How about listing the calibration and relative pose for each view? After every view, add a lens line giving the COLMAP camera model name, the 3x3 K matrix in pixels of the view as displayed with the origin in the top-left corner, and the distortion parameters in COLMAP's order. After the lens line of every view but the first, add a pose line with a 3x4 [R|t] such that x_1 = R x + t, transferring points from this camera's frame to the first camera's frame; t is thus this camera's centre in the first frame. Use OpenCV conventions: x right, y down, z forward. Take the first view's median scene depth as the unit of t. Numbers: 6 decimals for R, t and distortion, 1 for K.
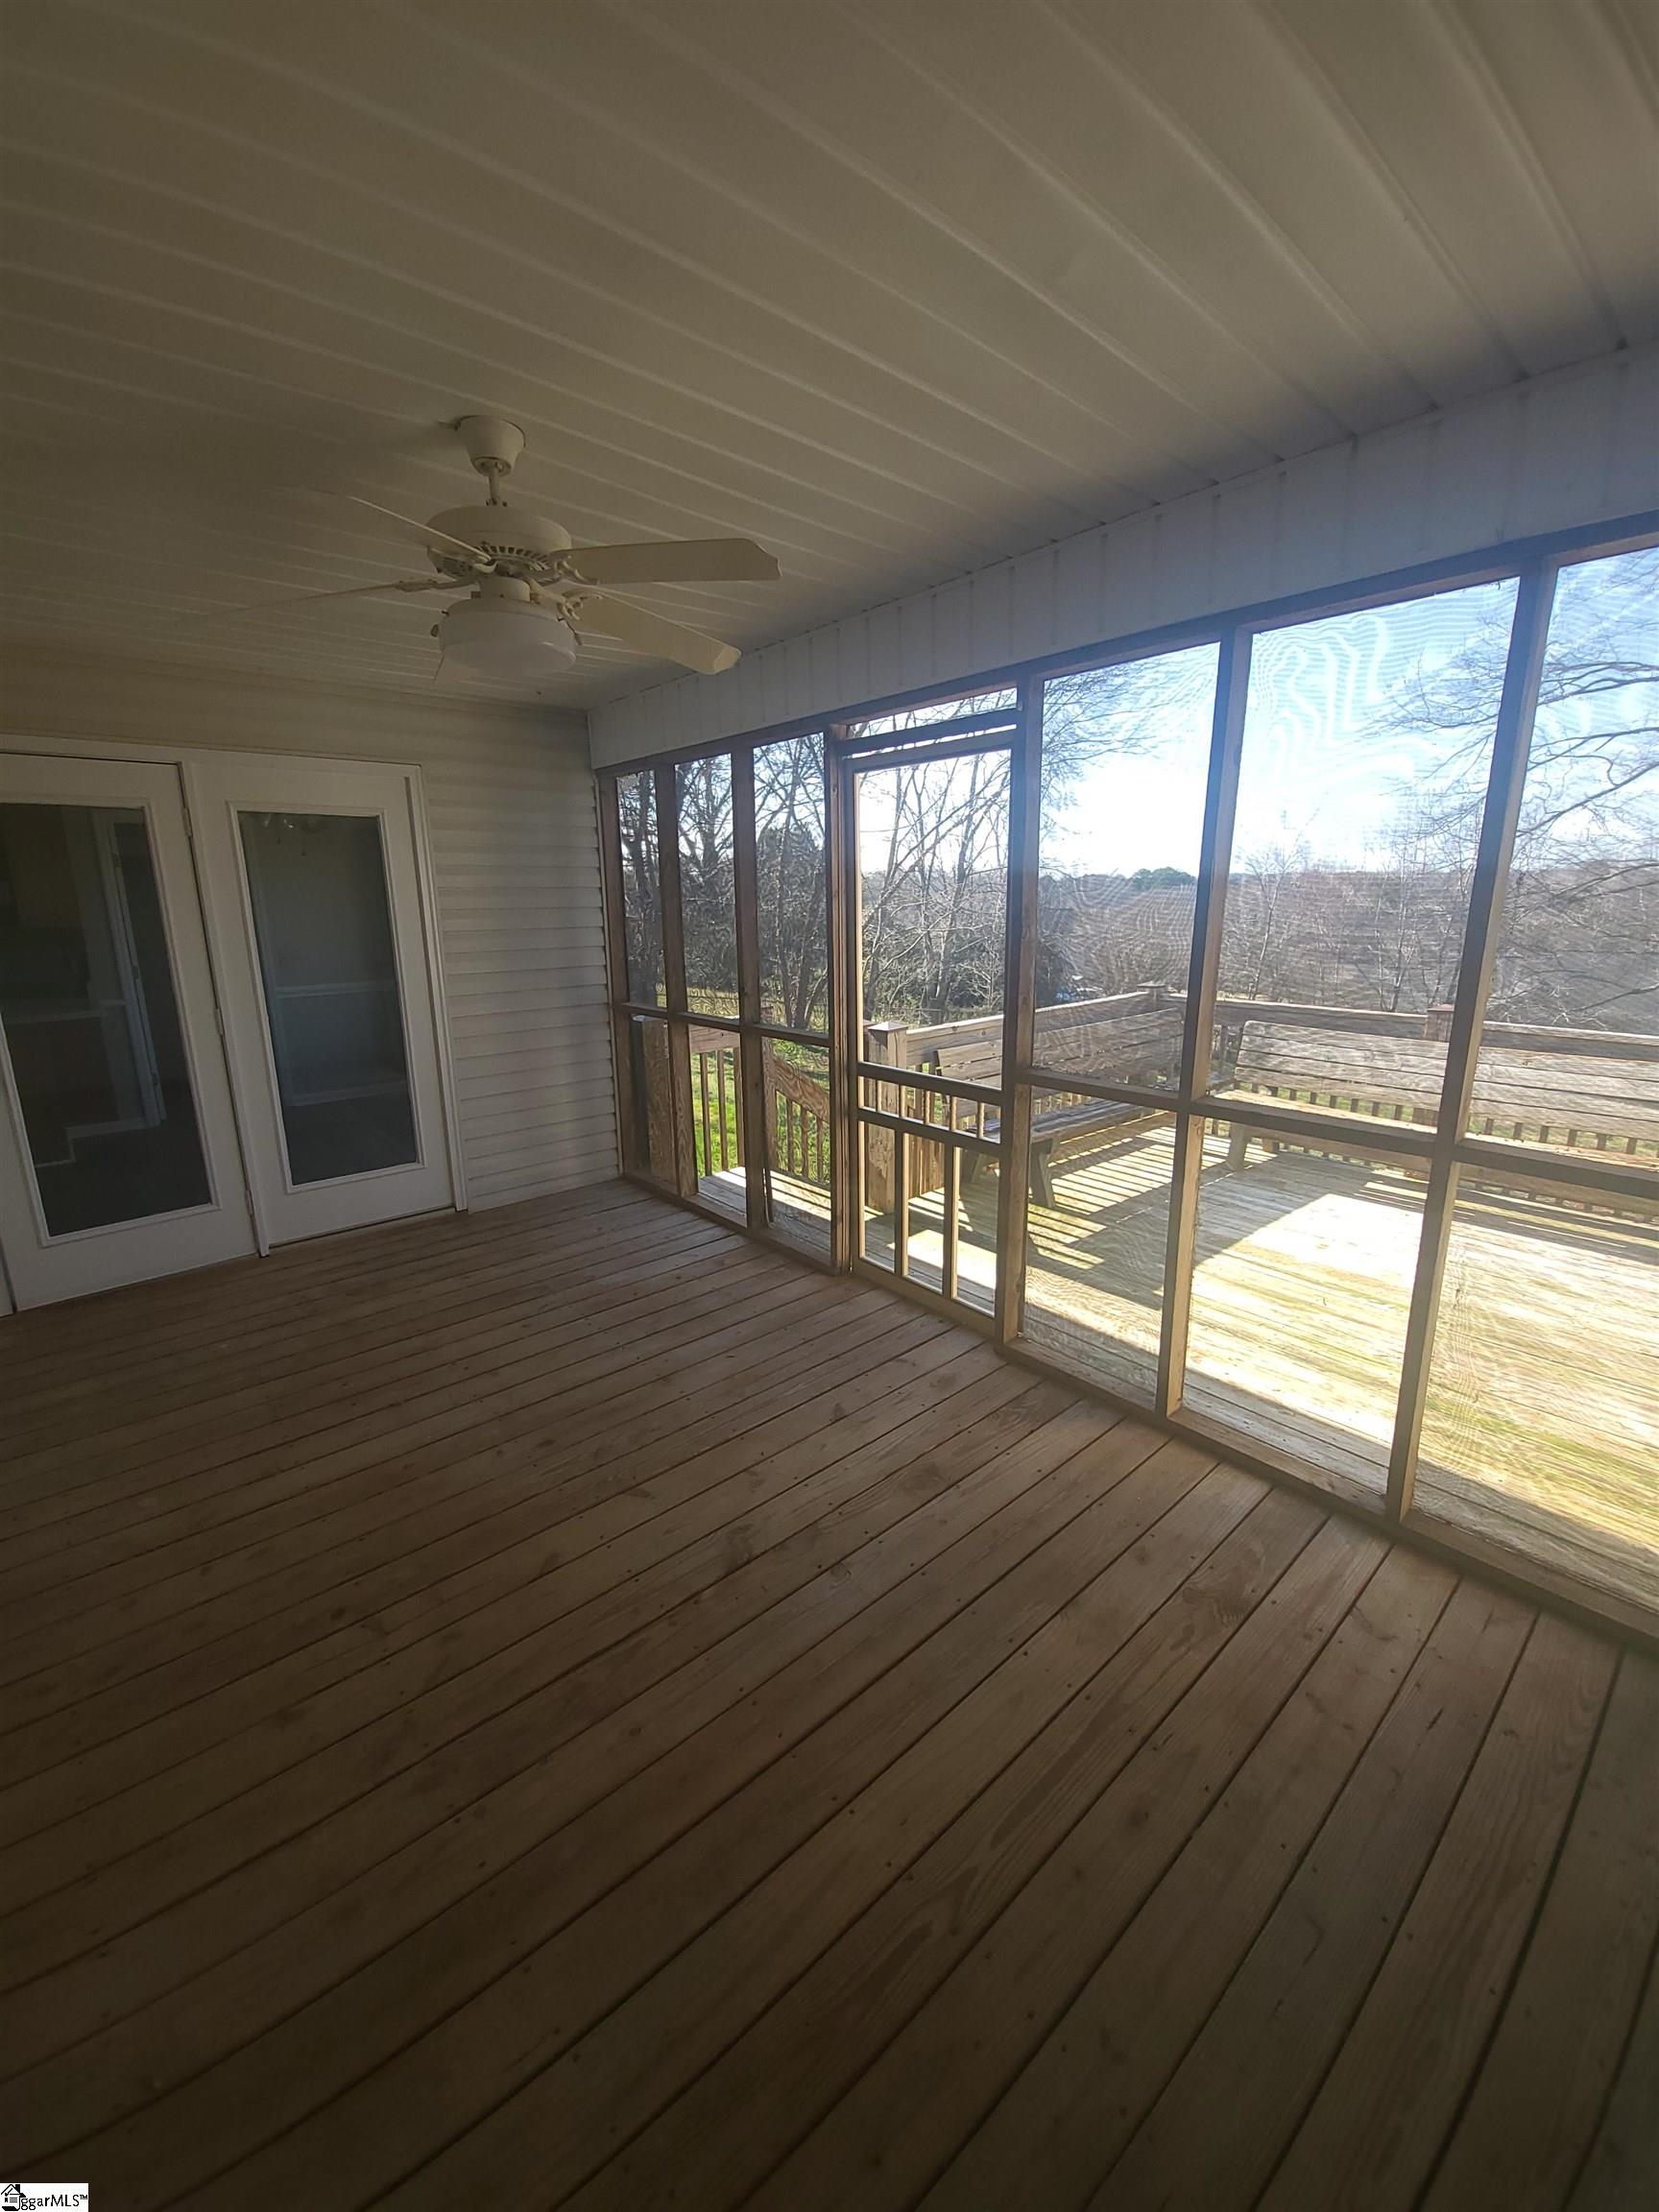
lens RADIAL K [[889.3, 0, 823.8], [0, 889.3, 1107.0], [0, 0, 1]] dist [-0.012607, -0.000135]
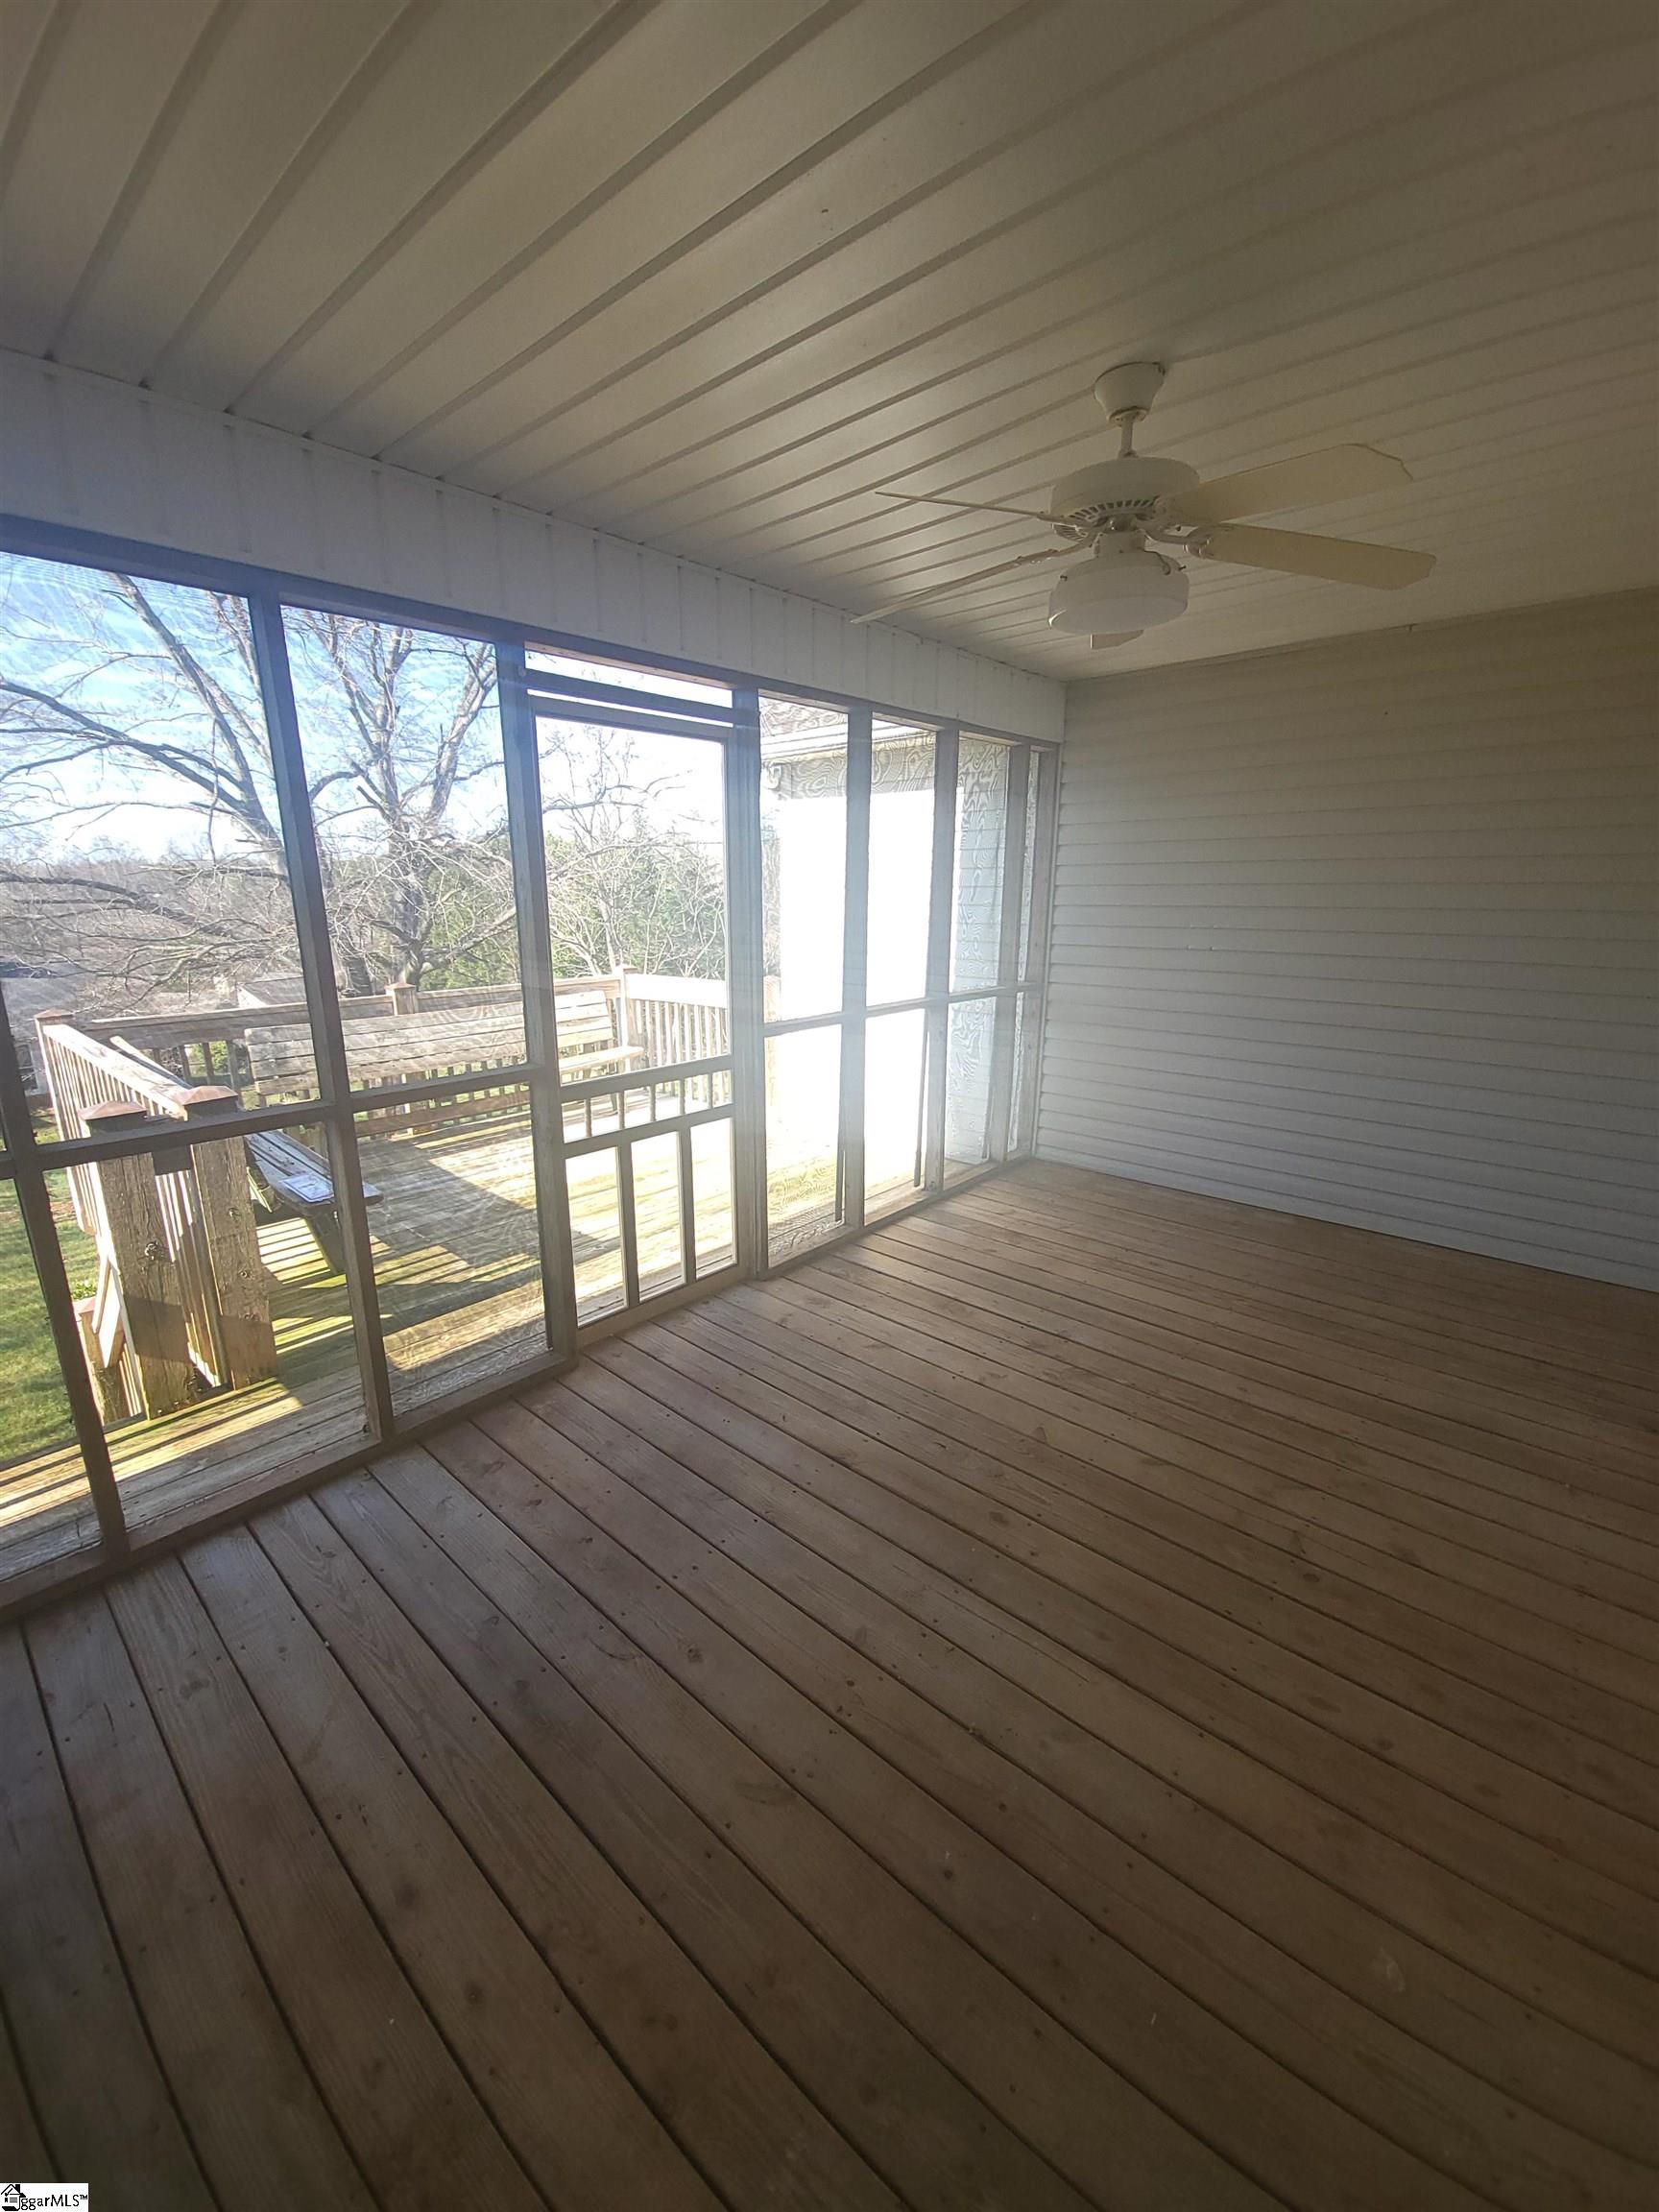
lens RADIAL K [[889.3, 0, 821.3], [0, 889.3, 1100.1], [0, 0, 1]] dist [-0.012607, -0.000135]
pose [[-0.132658, -0.220047, 0.966427, -0.756018], [0.239740, 0.938969, 0.246703, -0.177168], [-0.961731, 0.264419, -0.071807, 0.836200]]
